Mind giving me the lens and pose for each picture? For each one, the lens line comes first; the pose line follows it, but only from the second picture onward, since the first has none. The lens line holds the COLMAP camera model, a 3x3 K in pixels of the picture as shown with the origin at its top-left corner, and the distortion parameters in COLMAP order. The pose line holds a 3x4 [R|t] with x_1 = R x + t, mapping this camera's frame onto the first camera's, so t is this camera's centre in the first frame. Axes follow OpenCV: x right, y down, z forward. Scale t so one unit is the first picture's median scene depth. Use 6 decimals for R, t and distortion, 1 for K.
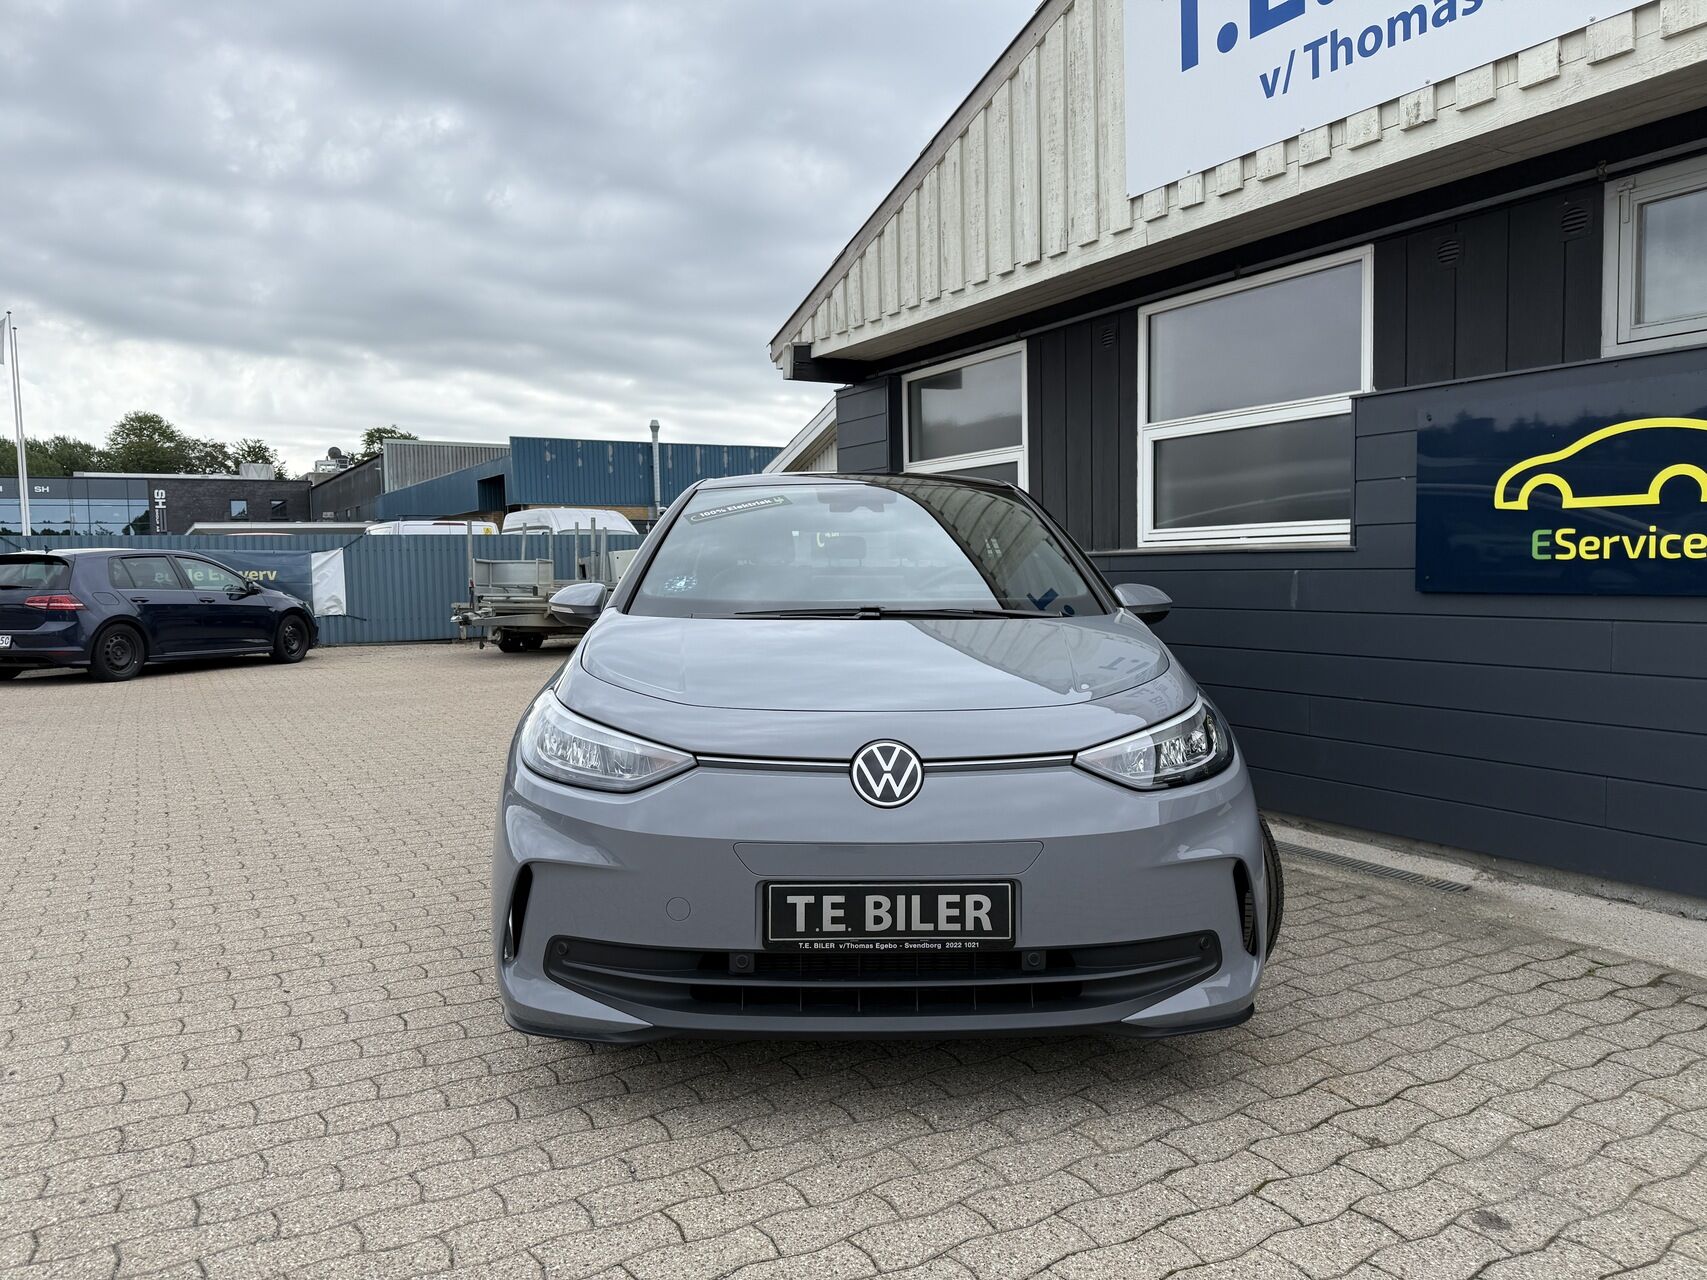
lens RADIAL K [[1186.9, 0, 854.1], [0, 1186.9, 646.1], [0, 0, 1]] dist [0.019687, -0.026306]
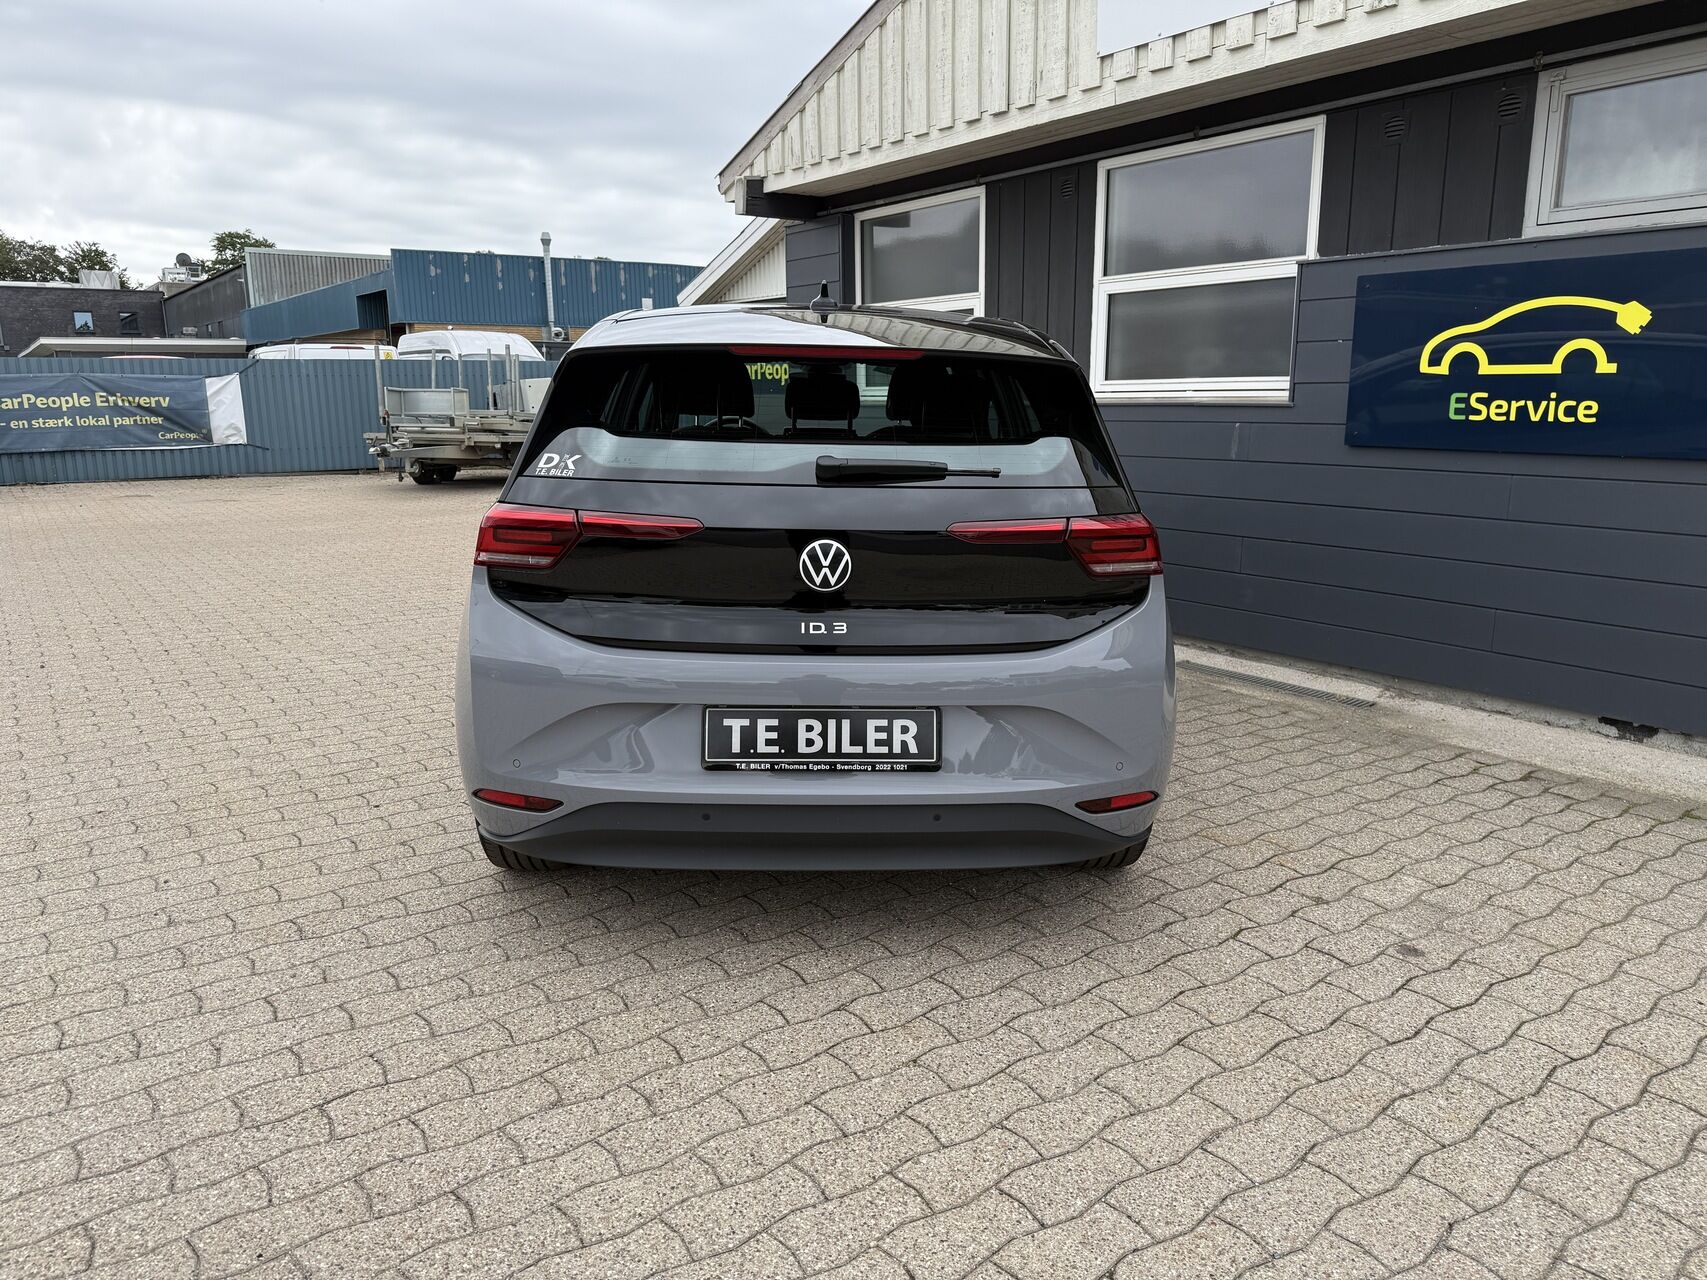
lens RADIAL K [[1186.9, 0, 866.8], [0, 1186.9, 651.2], [0, 0, 1]] dist [0.019687, -0.026306]
pose [[0.995276, -0.009806, 0.096592, -0.092119], [-0.004543, 0.989093, 0.147225, -0.017982], [-0.096982, -0.146969, 0.984375, -0.093828]]
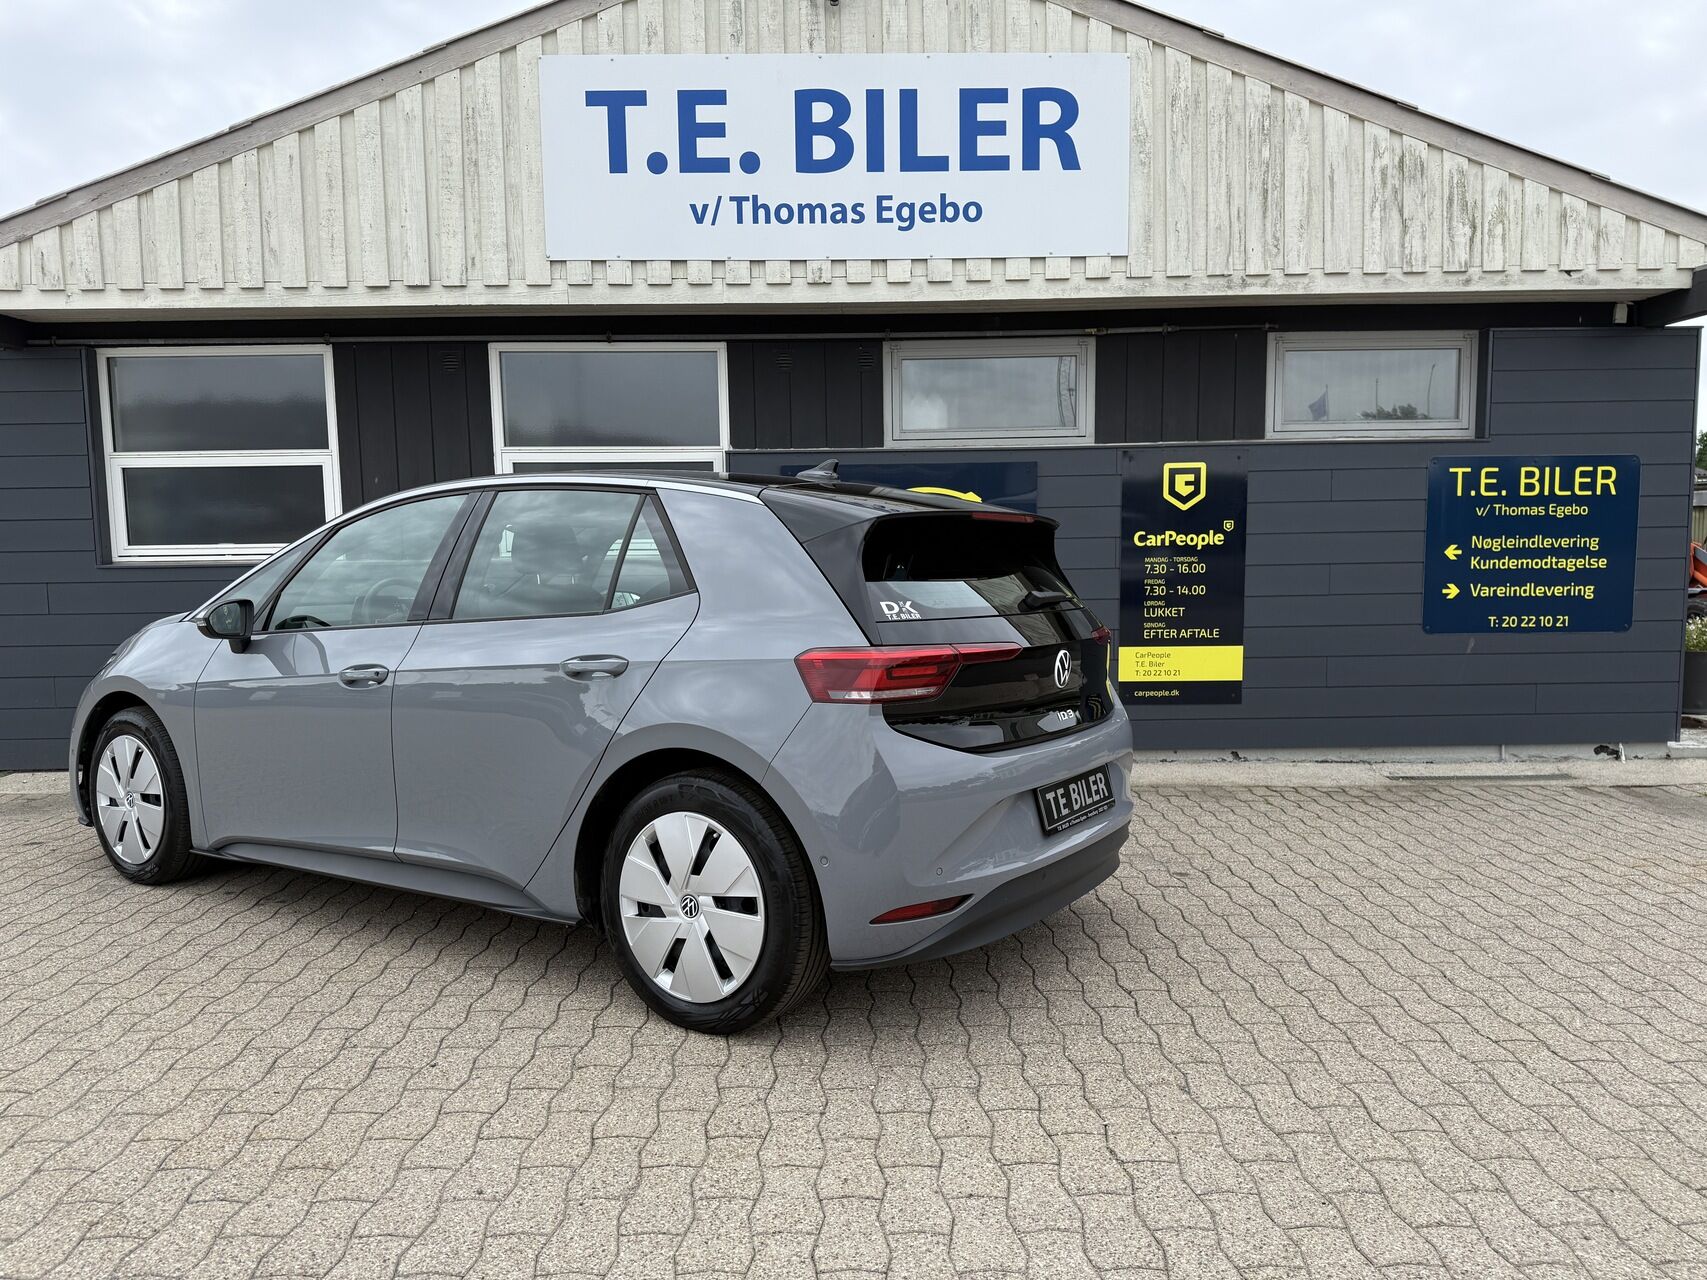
lens RADIAL K [[1186.9, 0, 856.4], [0, 1186.9, 650.2], [0, 0, 1]] dist [0.019687, -0.026306]
pose [[0.498946, -0.069530, 0.863840, -0.792004], [0.064257, 0.997001, 0.043134, -0.029728], [-0.864248, 0.033986, 0.501917, 0.200637]]
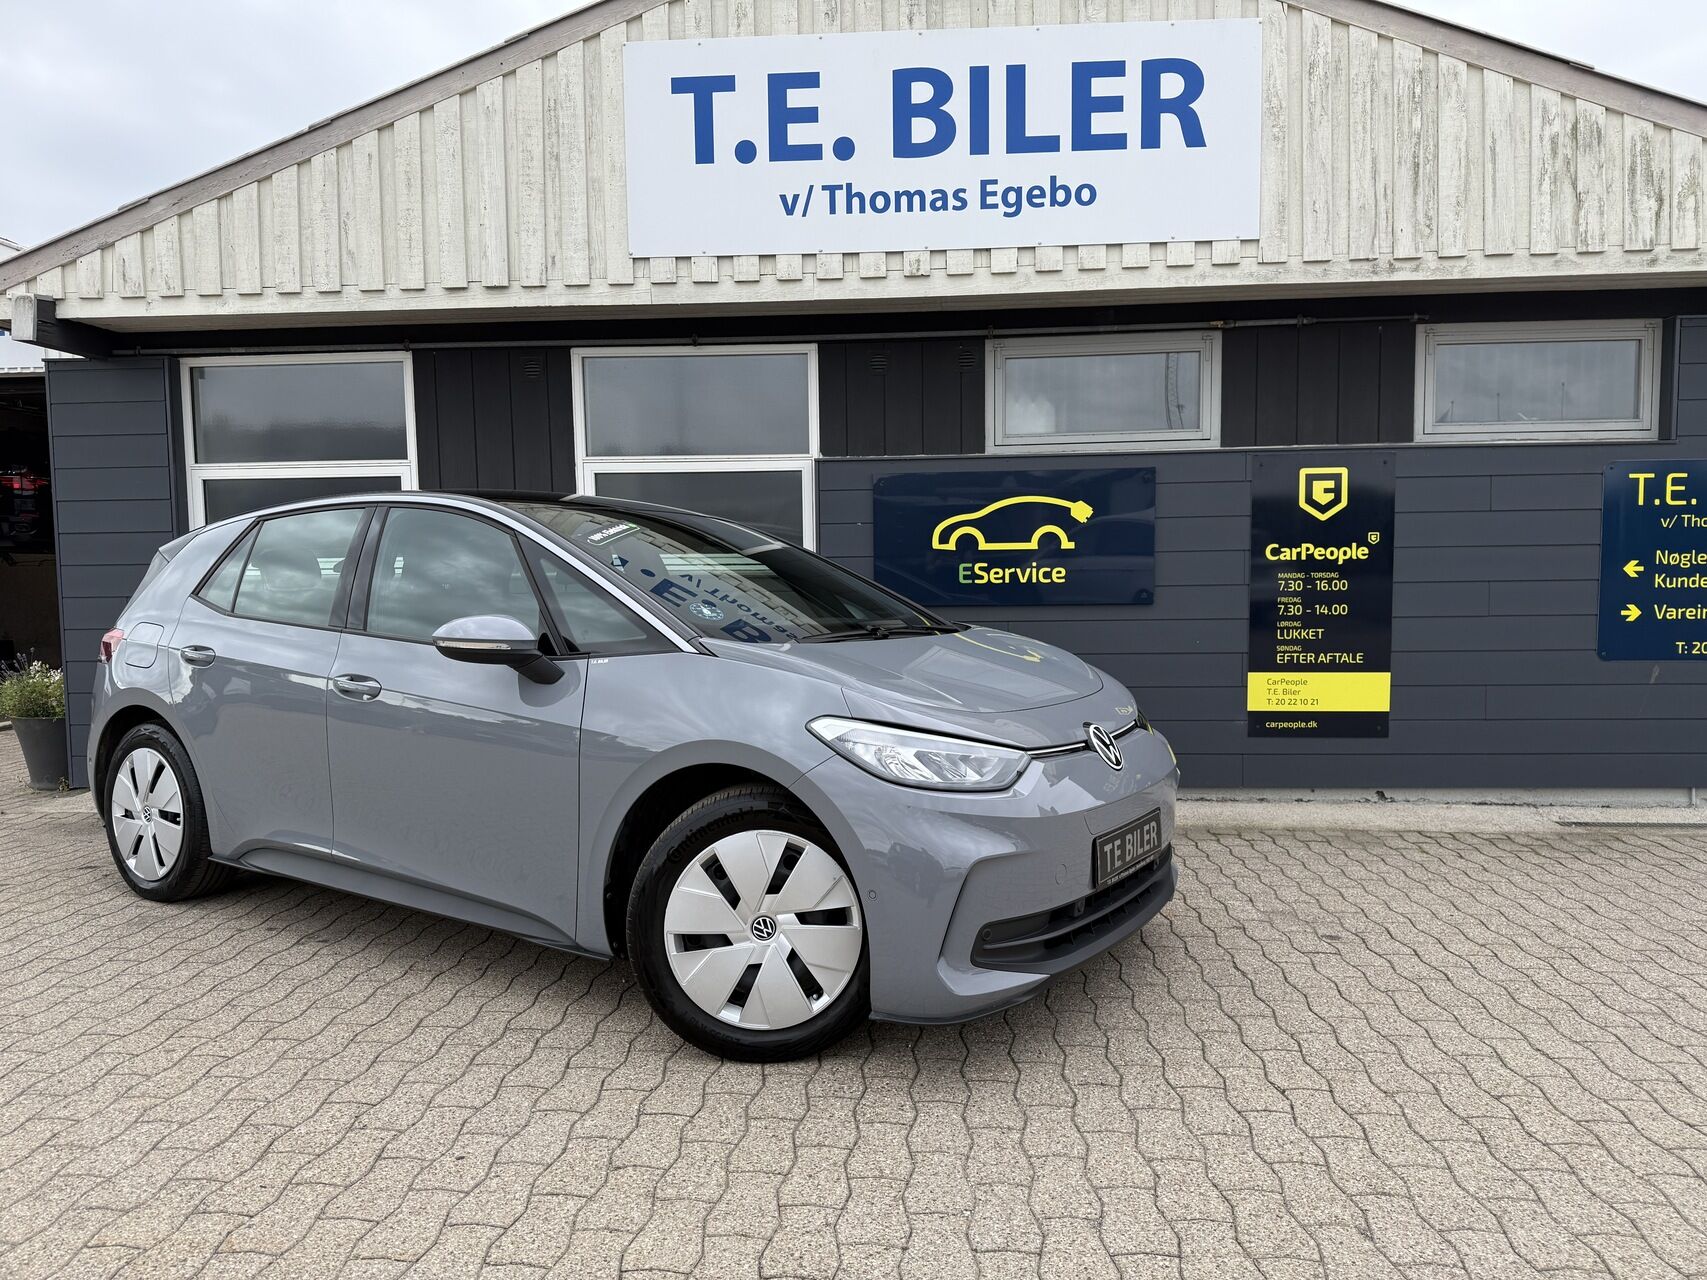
lens RADIAL K [[1186.9, 0, 856.6], [0, 1186.9, 648.0], [0, 0, 1]] dist [0.019687, -0.026306]
pose [[0.569965, -0.047009, 0.820324, -0.692916], [0.058209, 0.998164, 0.016756, -0.023918], [-0.819605, 0.038200, 0.571654, 0.256107]]
